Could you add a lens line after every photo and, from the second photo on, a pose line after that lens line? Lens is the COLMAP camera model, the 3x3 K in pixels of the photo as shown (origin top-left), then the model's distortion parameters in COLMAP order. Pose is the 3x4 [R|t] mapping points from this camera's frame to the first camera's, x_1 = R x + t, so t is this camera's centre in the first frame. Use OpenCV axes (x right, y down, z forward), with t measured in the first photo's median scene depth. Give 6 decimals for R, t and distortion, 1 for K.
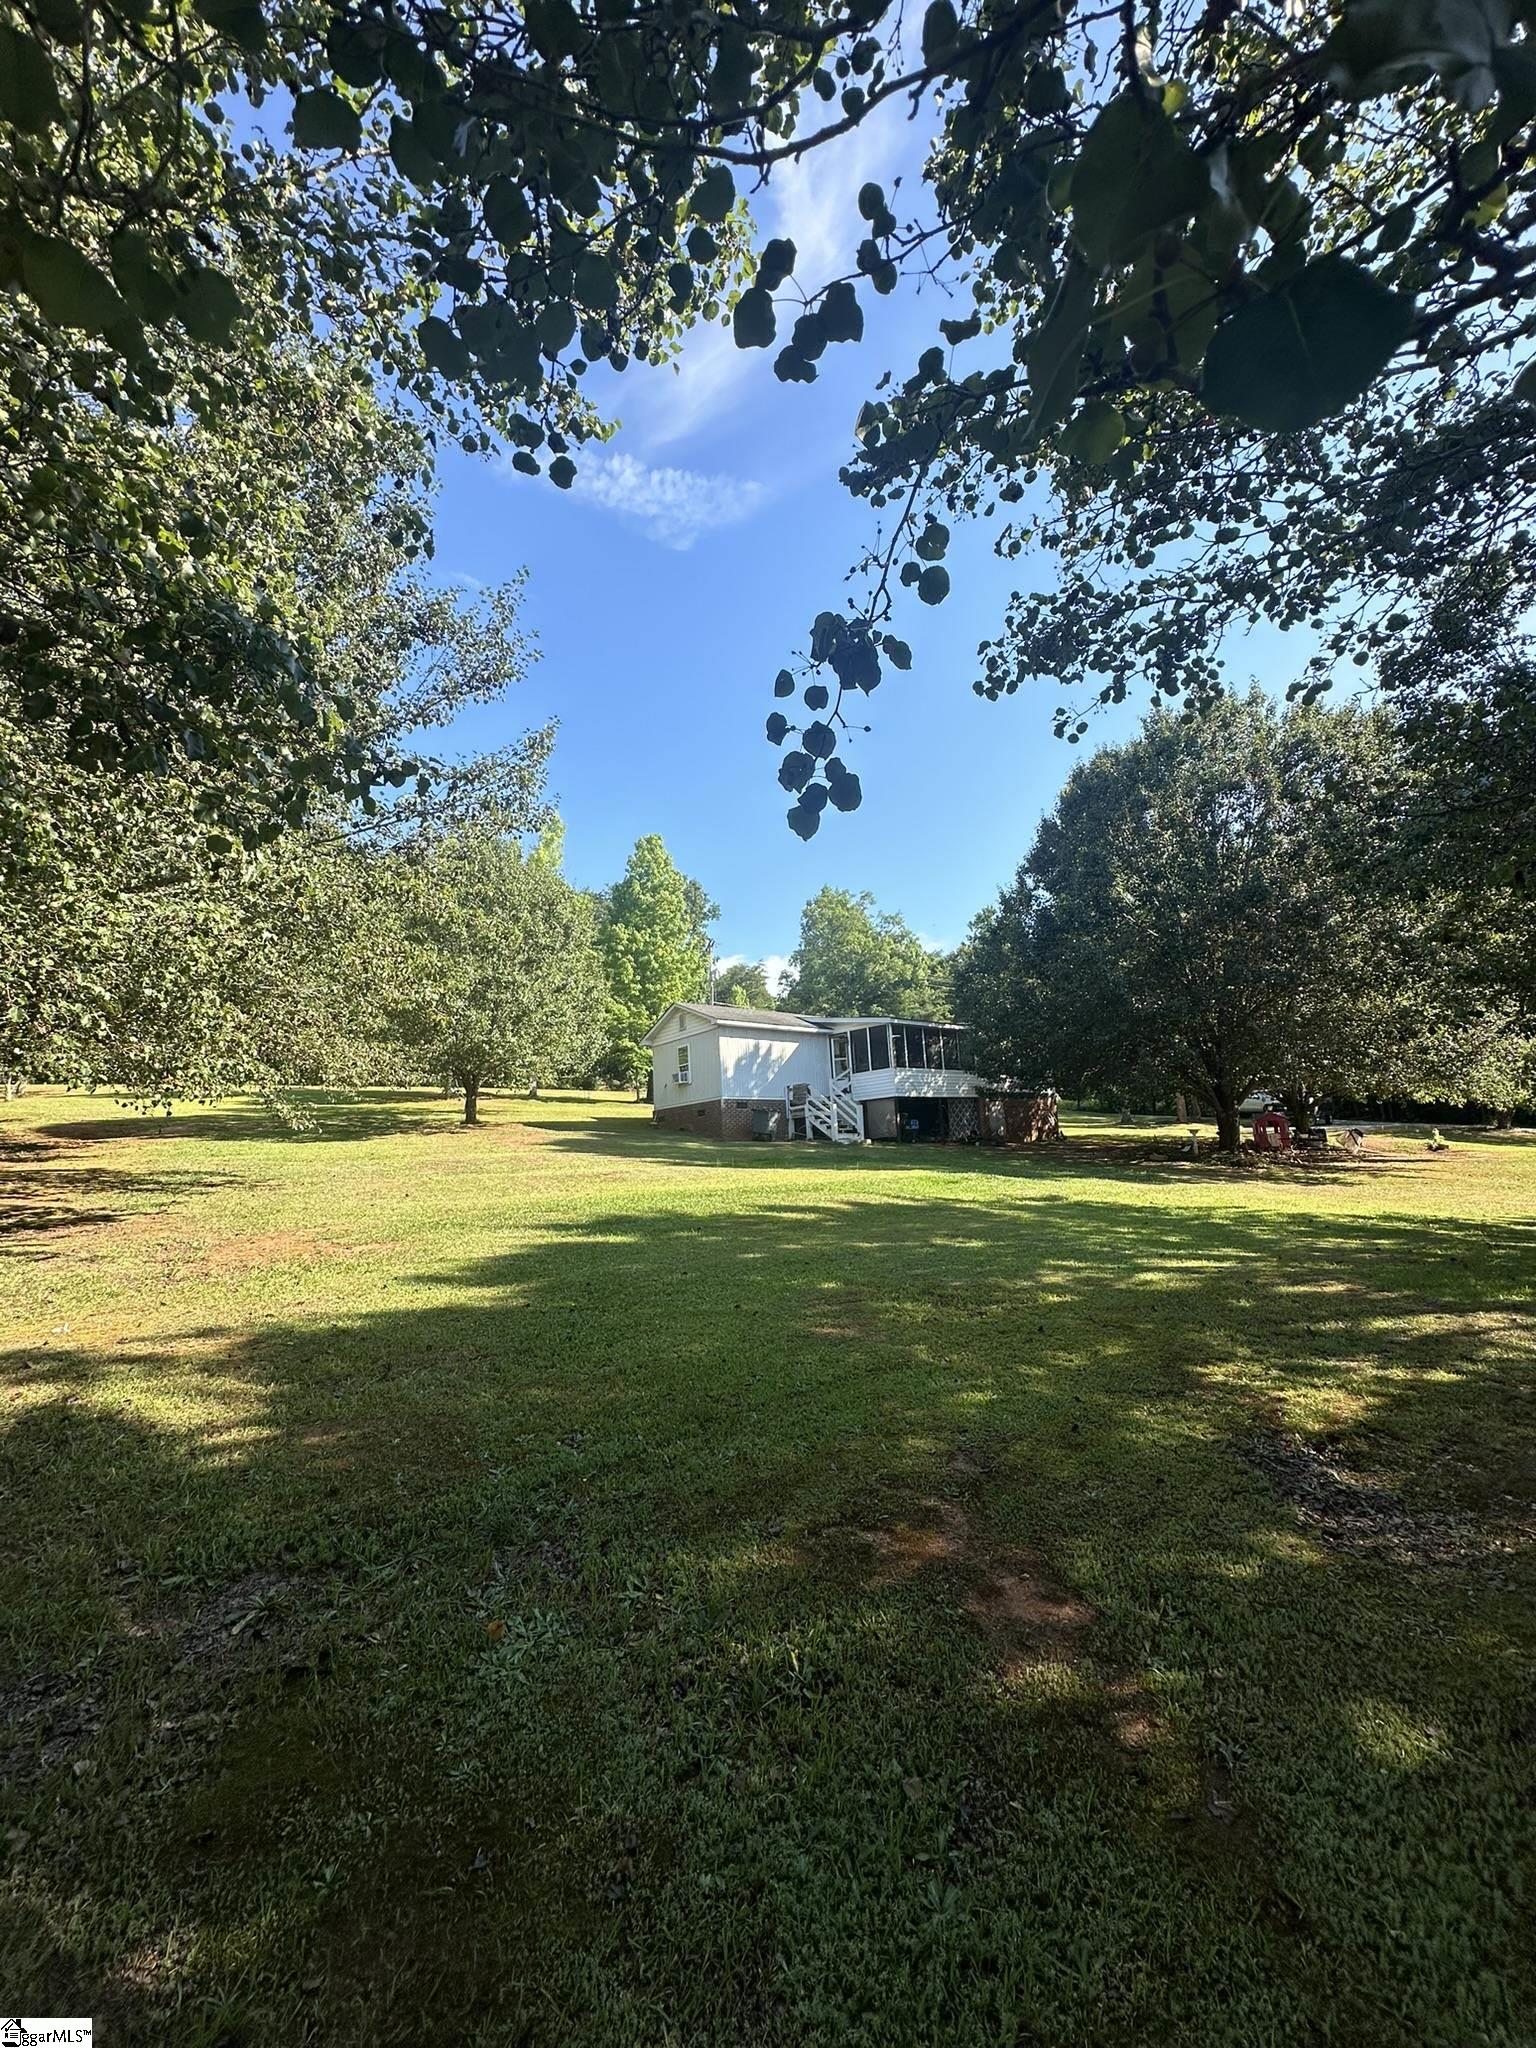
lens RADIAL K [[825.1, 0, 768.0], [0, 825.1, 1024.0], [0, 0, 1]] dist [0.012125, 0.000192]
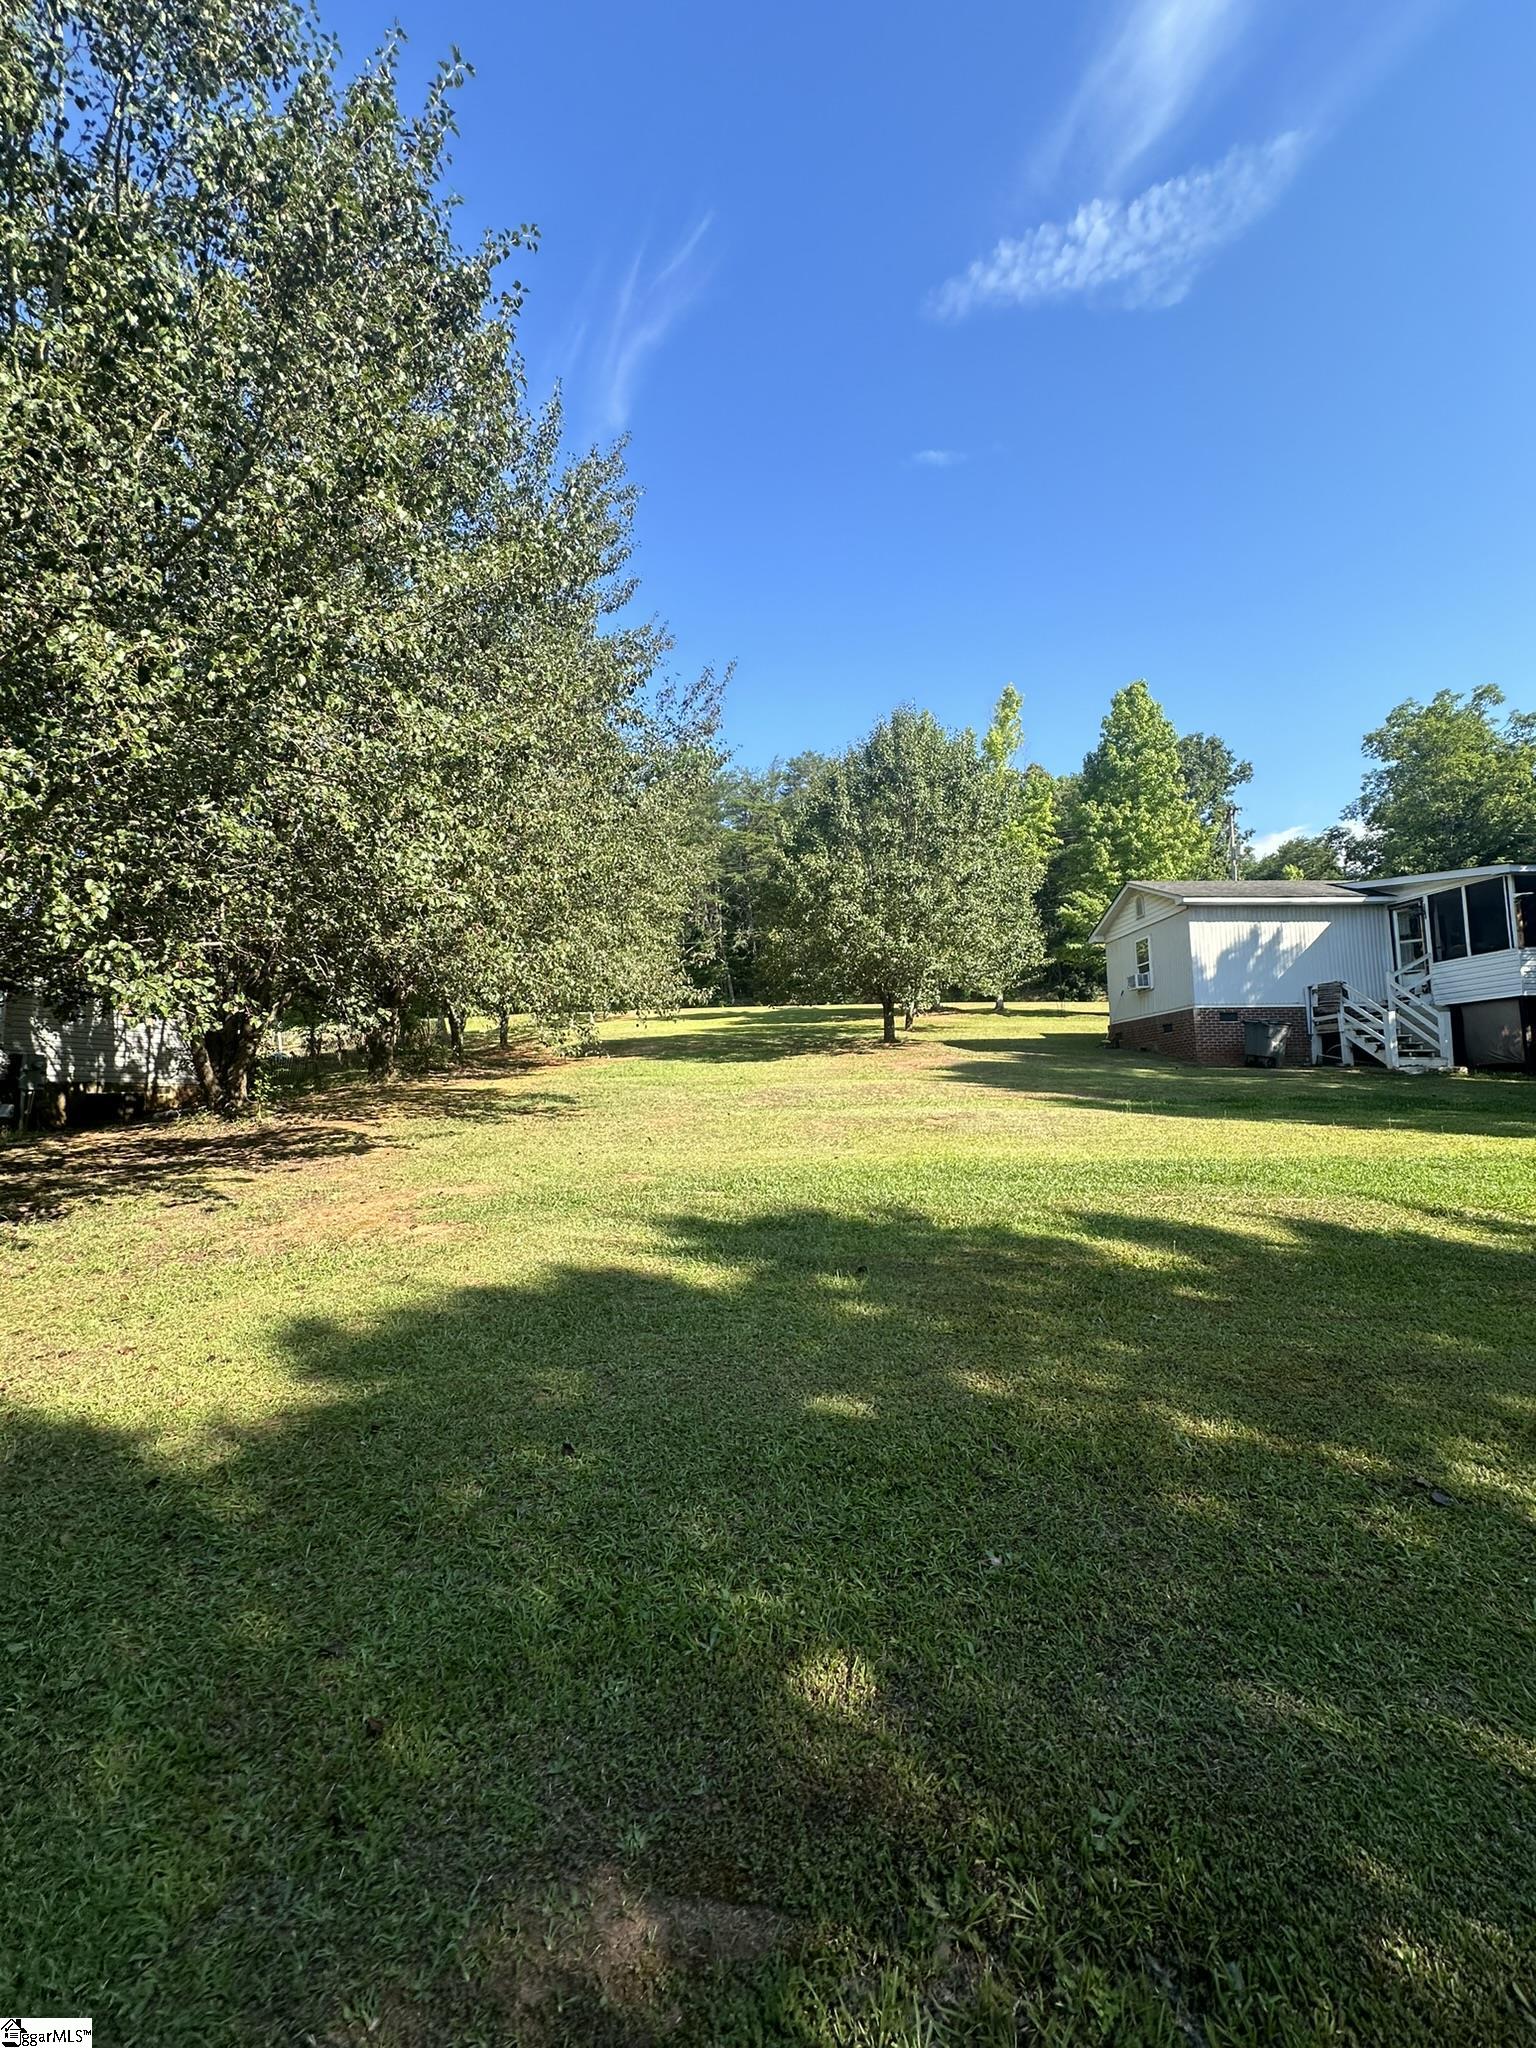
lens RADIAL K [[825.1, 0, 768.0], [0, 825.1, 1024.0], [0, 0, 1]] dist [0.012125, 0.000192]
pose [[0.816676, -0.015559, -0.576887, 0.053463], [0.075701, 0.993887, 0.080361, 0.017122], [0.572110, -0.109300, 0.812861, 0.185971]]
